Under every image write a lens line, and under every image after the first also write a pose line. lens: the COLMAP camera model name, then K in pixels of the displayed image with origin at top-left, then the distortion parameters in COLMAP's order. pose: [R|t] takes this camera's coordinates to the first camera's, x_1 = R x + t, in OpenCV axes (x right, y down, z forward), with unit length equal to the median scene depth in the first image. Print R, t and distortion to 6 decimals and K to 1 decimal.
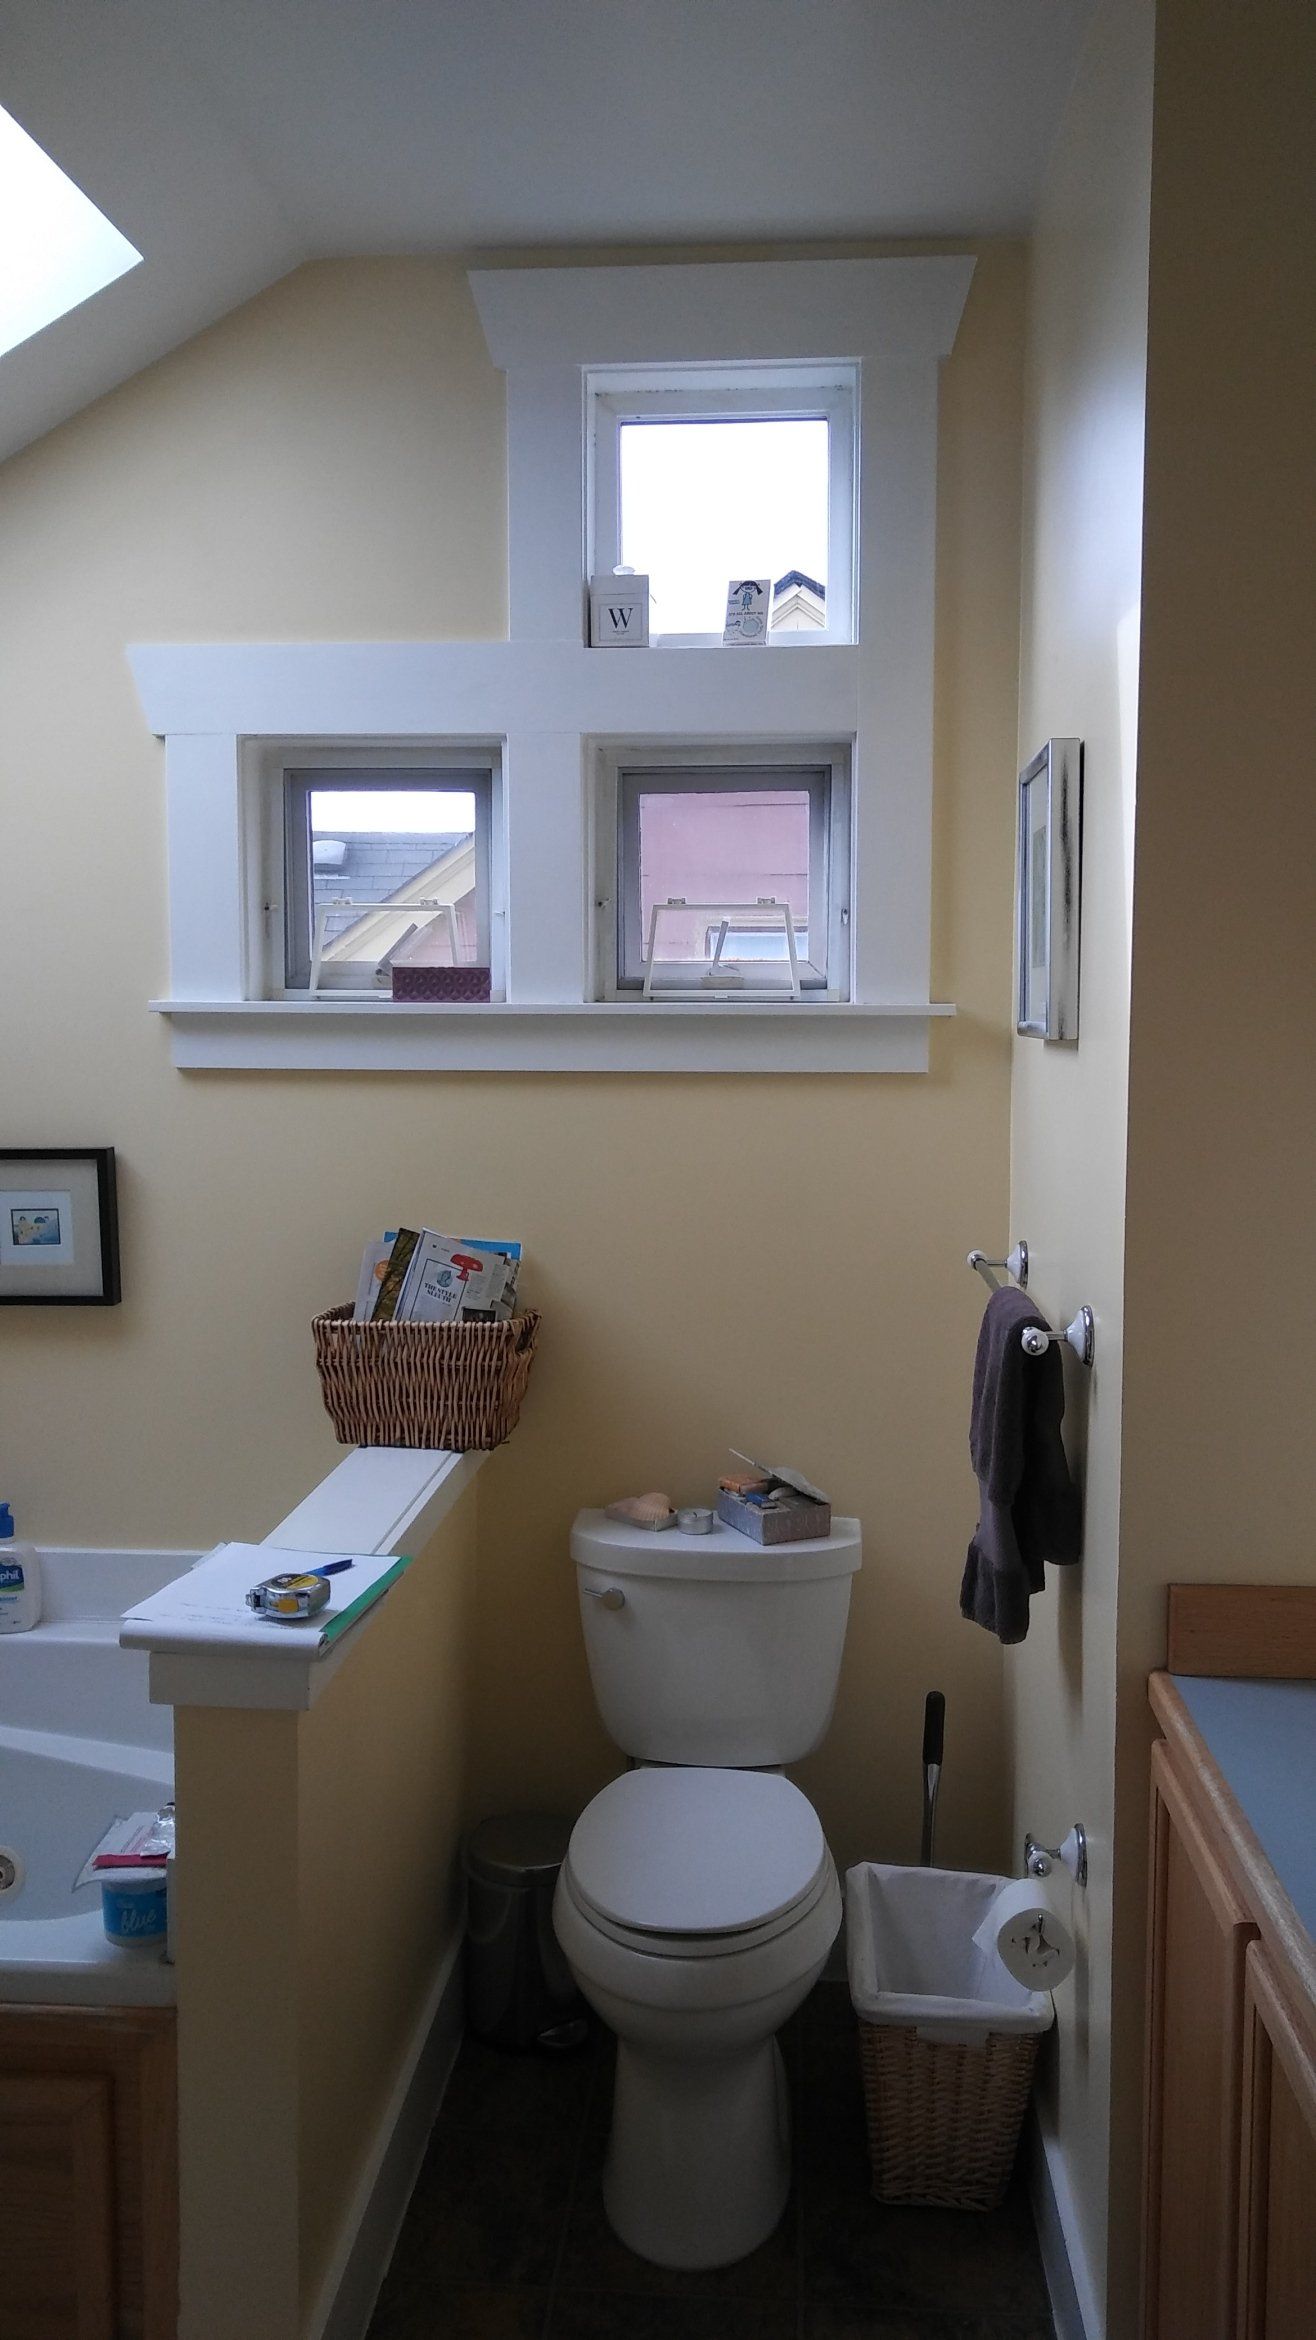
lens RADIAL K [[1843.9, 0, 658.0], [0, 1843.9, 1170.0], [0, 0, 1]] dist [0.065124, -0.072483]
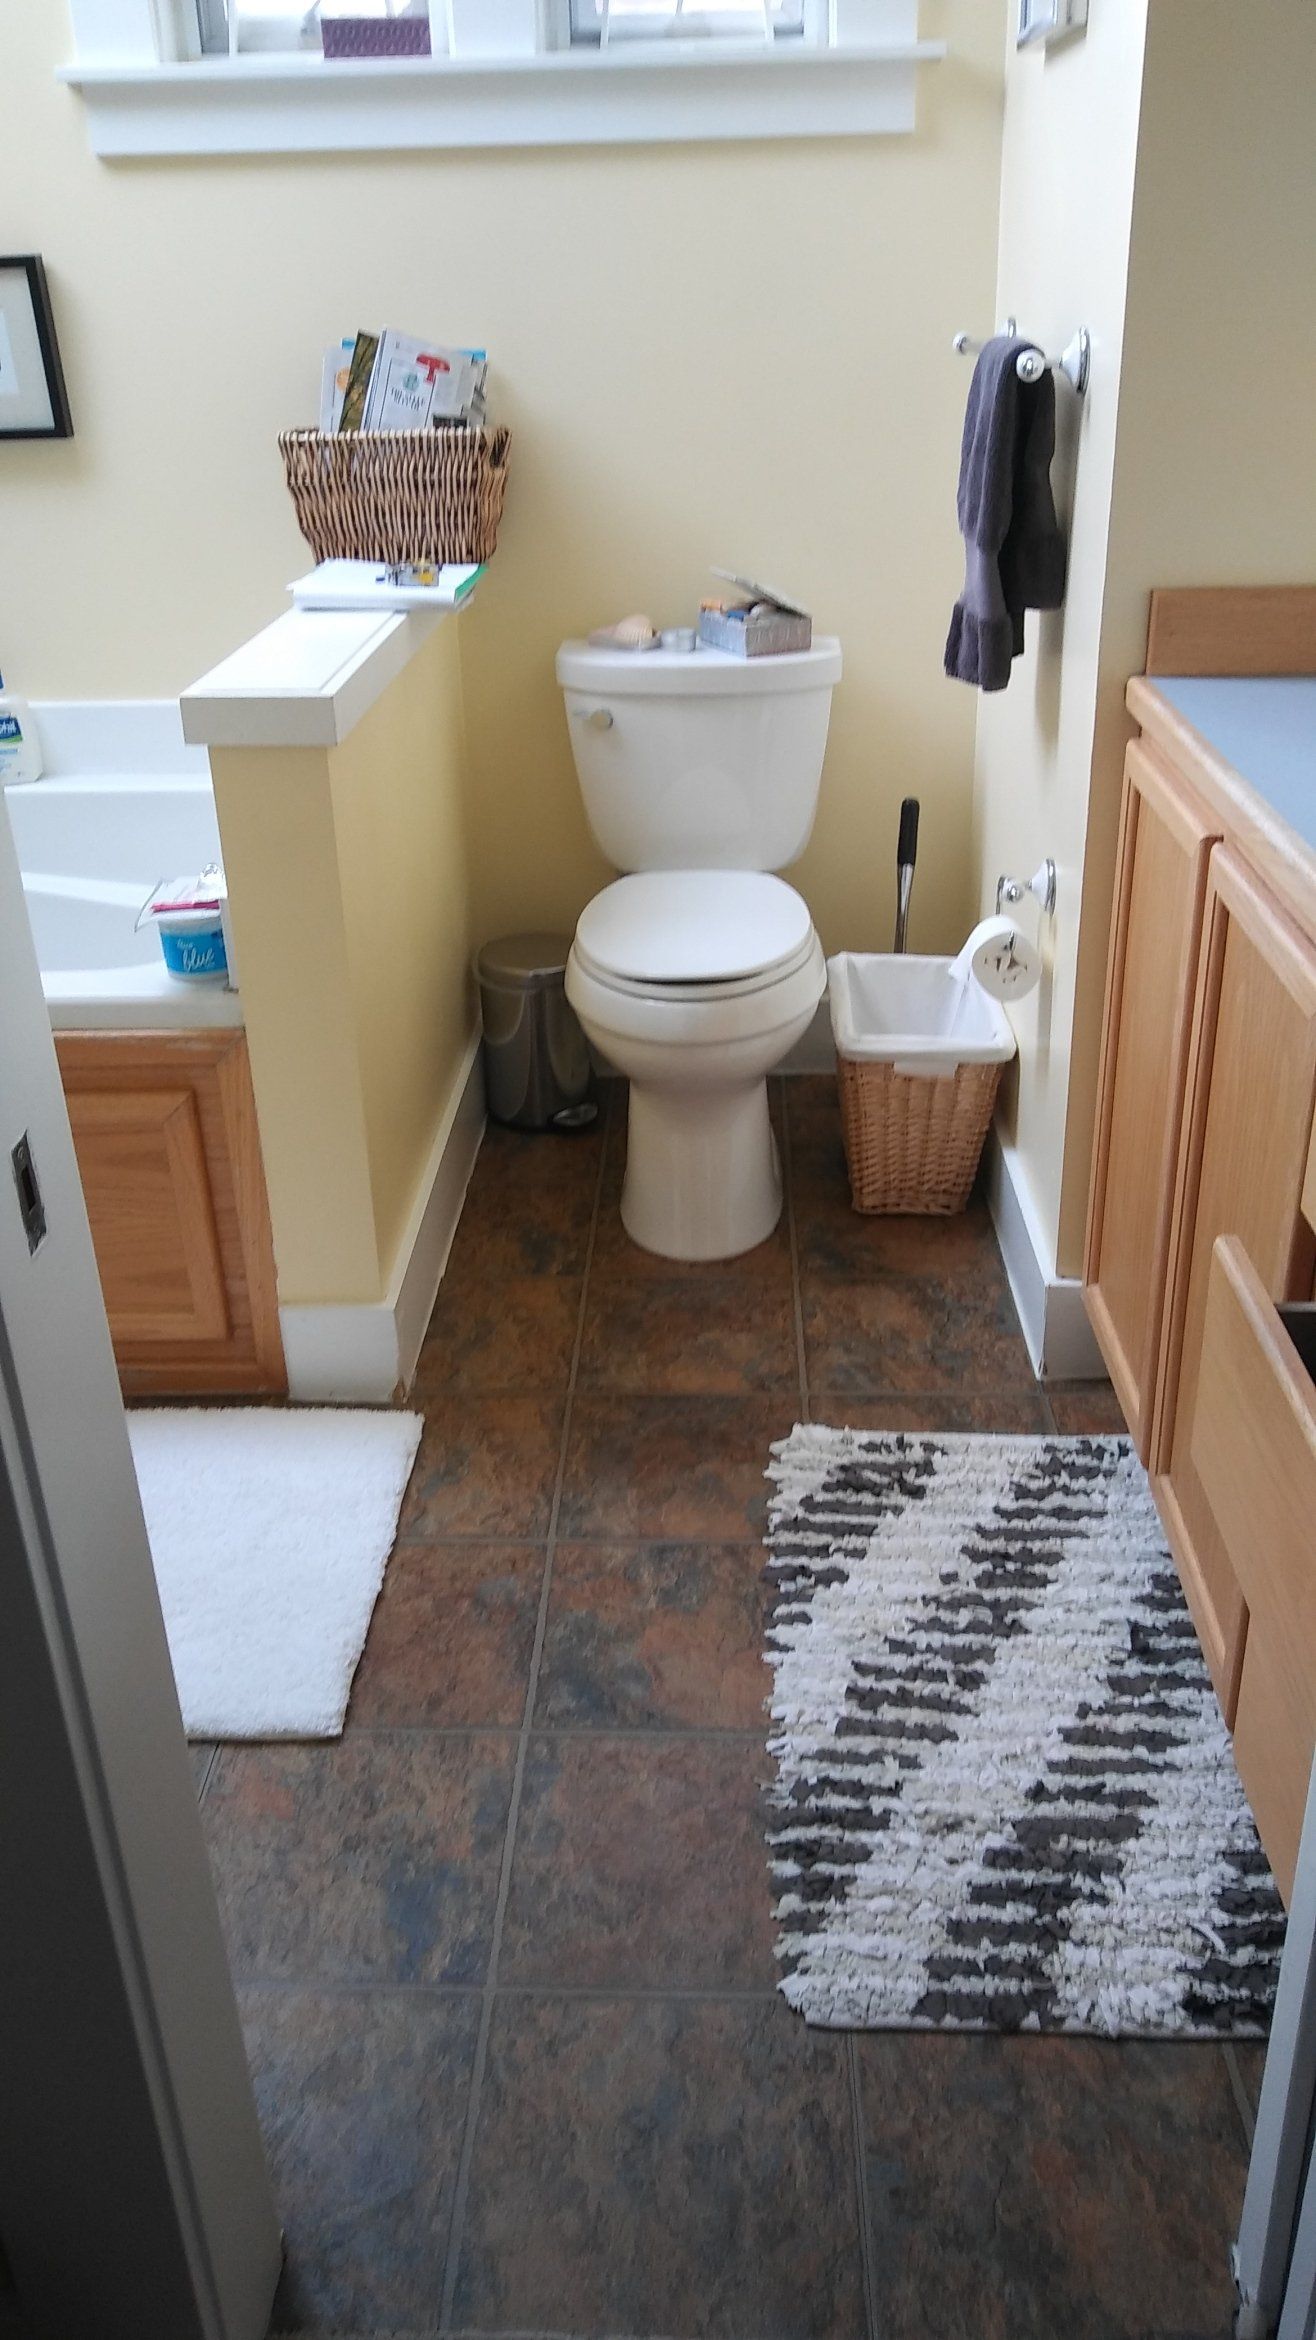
lens RADIAL K [[1843.9, 0, 658.0], [0, 1843.9, 1170.0], [0, 0, 1]] dist [0.065124, -0.072483]
pose [[0.998670, -0.046450, 0.022359, -0.028004], [0.035598, 0.935093, 0.352609, 0.105042], [-0.037287, -0.351345, 0.935503, -0.055435]]
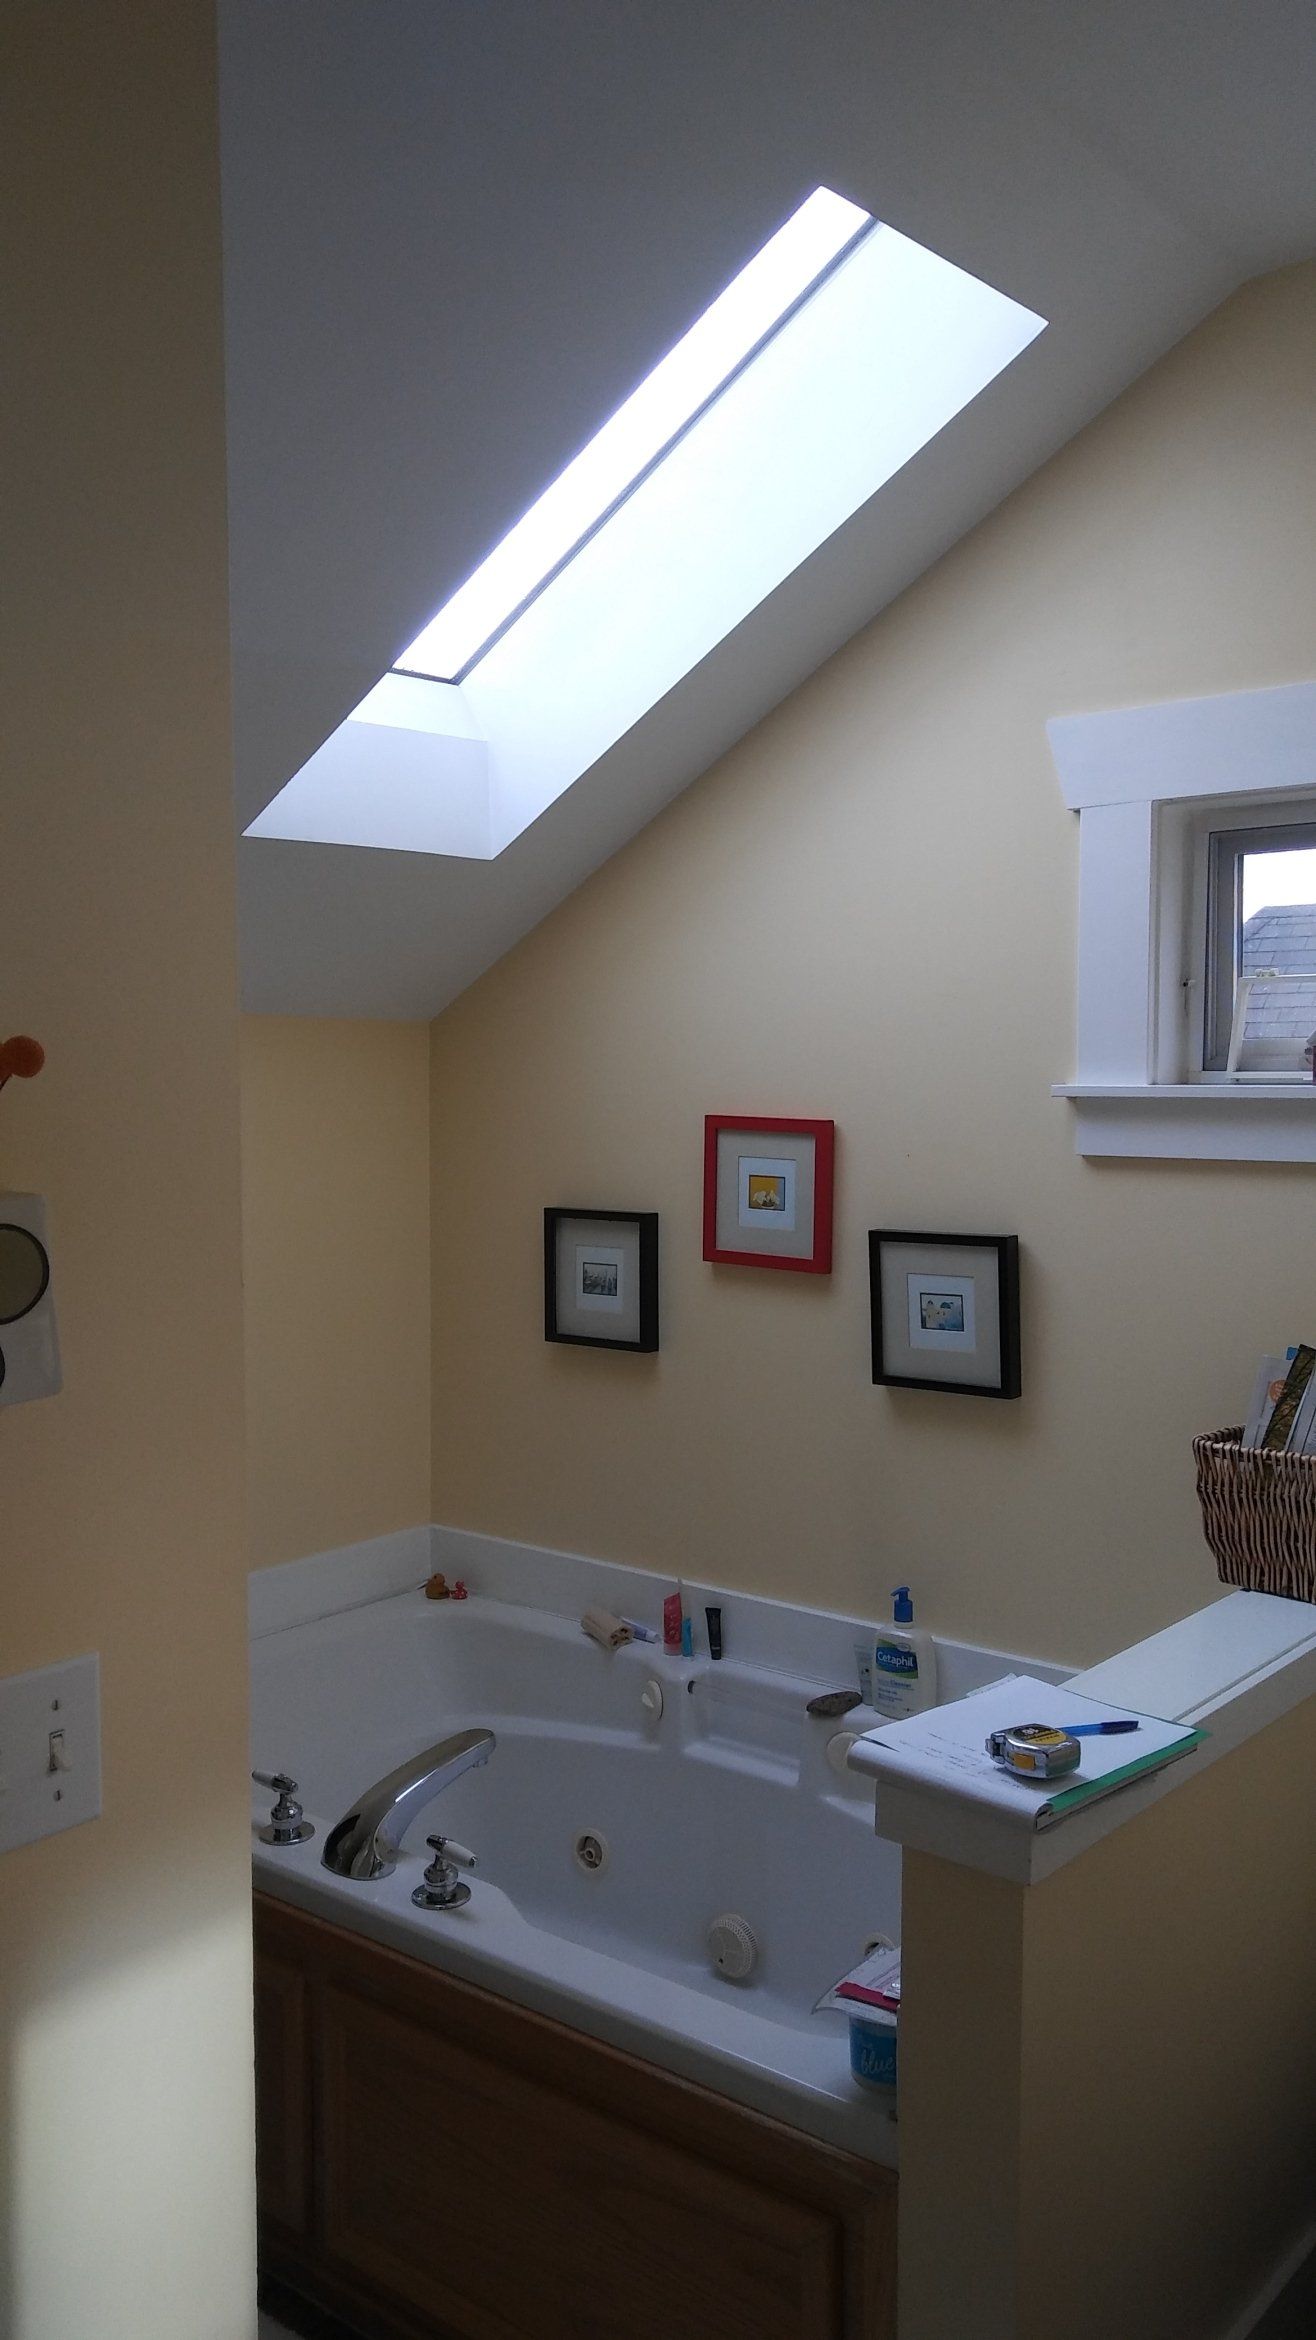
lens RADIAL K [[1857.3, 0, 665.2], [0, 1857.3, 1161.4], [0, 0, 1]] dist [0.088268, -0.157351]
pose [[0.818089, 0.022985, -0.574632, 0.124180], [-0.048990, 0.998354, -0.029813, -0.014008], [0.573001, 0.052541, 0.817869, 0.102230]]
